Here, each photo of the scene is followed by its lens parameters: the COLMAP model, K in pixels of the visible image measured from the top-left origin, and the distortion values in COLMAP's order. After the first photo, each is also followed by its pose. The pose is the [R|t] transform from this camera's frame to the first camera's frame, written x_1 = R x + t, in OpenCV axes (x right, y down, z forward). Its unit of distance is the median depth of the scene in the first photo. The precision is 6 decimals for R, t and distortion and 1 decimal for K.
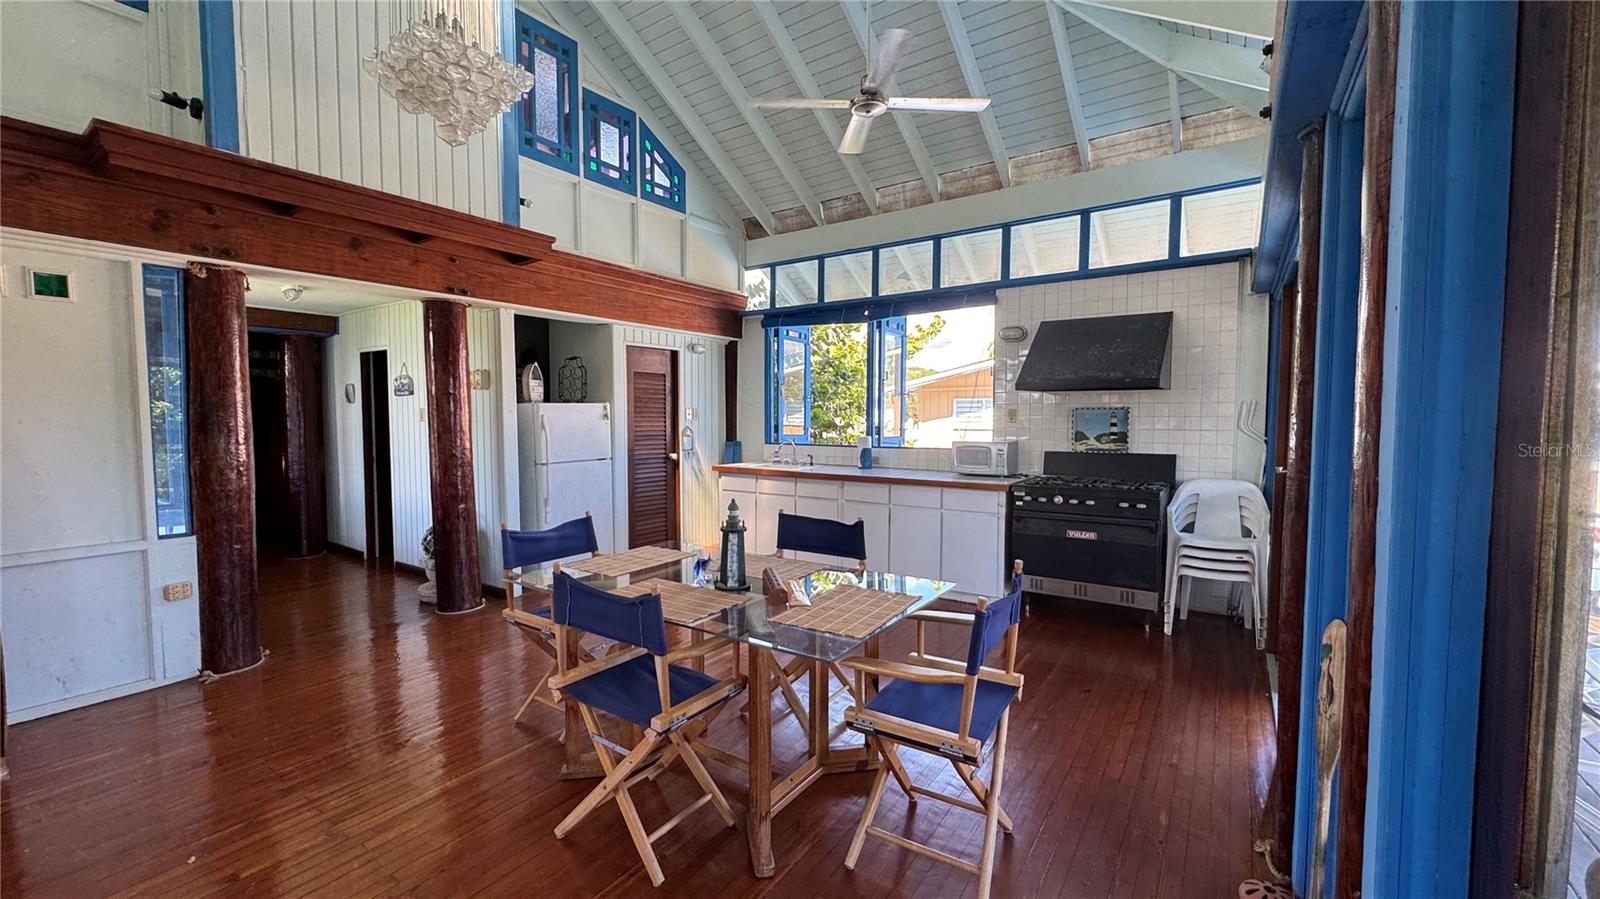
lens RADIAL K [[642.5, 0, 800.1], [0, 642.5, 447.0], [0, 0, 1]] dist [-0.007522, 0.001565]
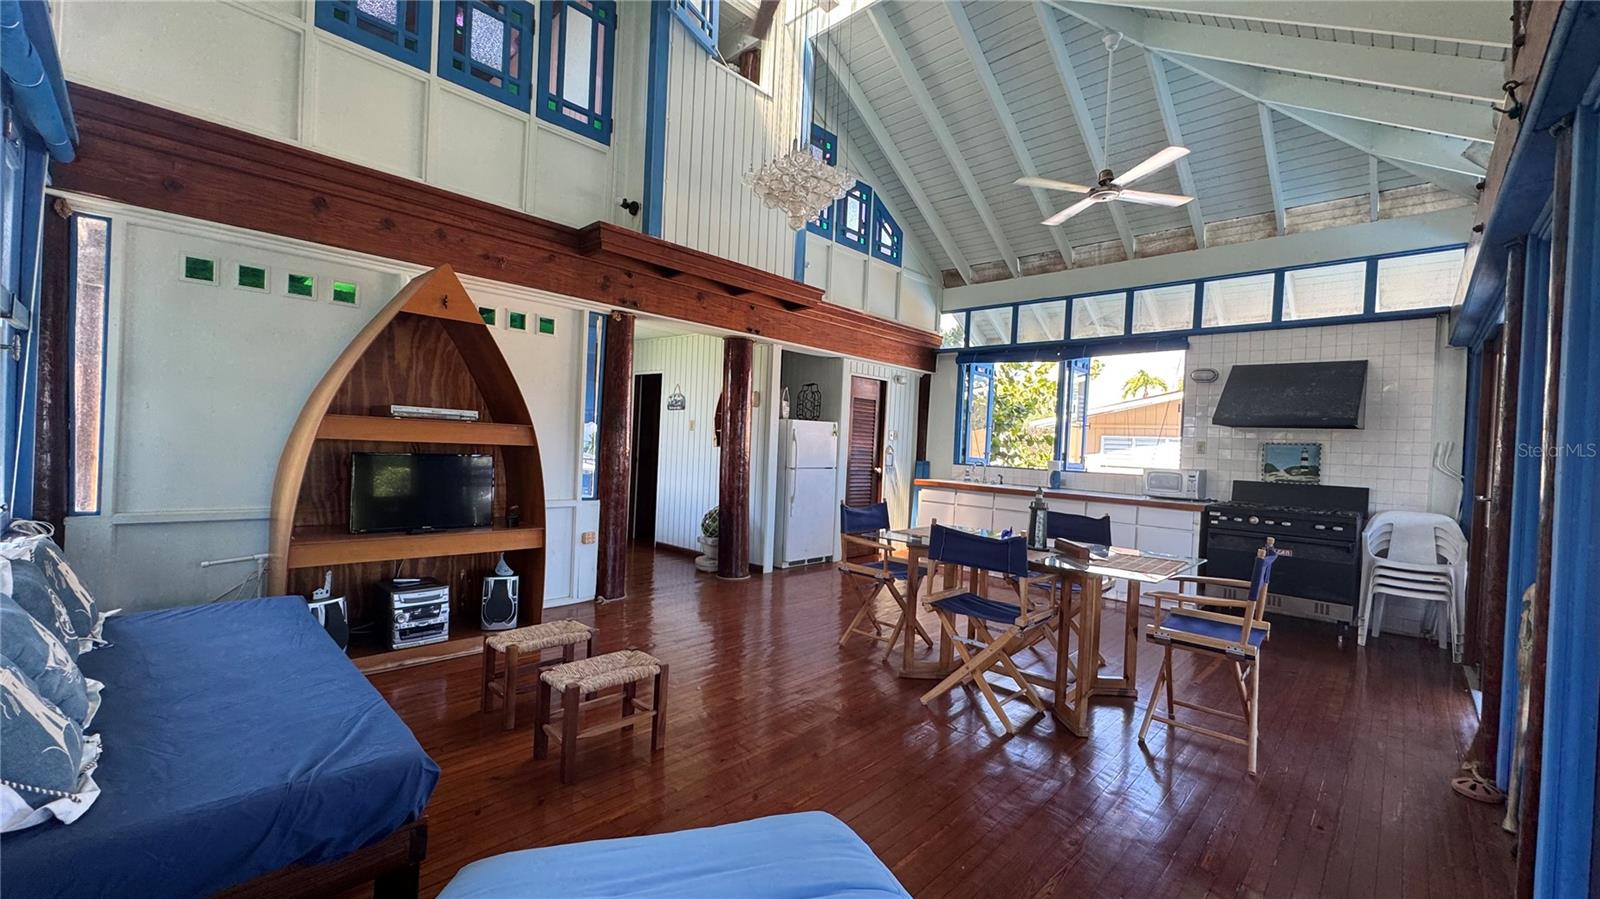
lens RADIAL K [[642.5, 0, 798.0], [0, 642.5, 446.7], [0, 0, 1]] dist [-0.007522, 0.001565]
pose [[0.985247, 0.047124, -0.164522, -0.194151], [-0.055162, 0.997479, -0.044633, 0.041161], [0.162004, 0.053050, 0.985363, -0.237218]]
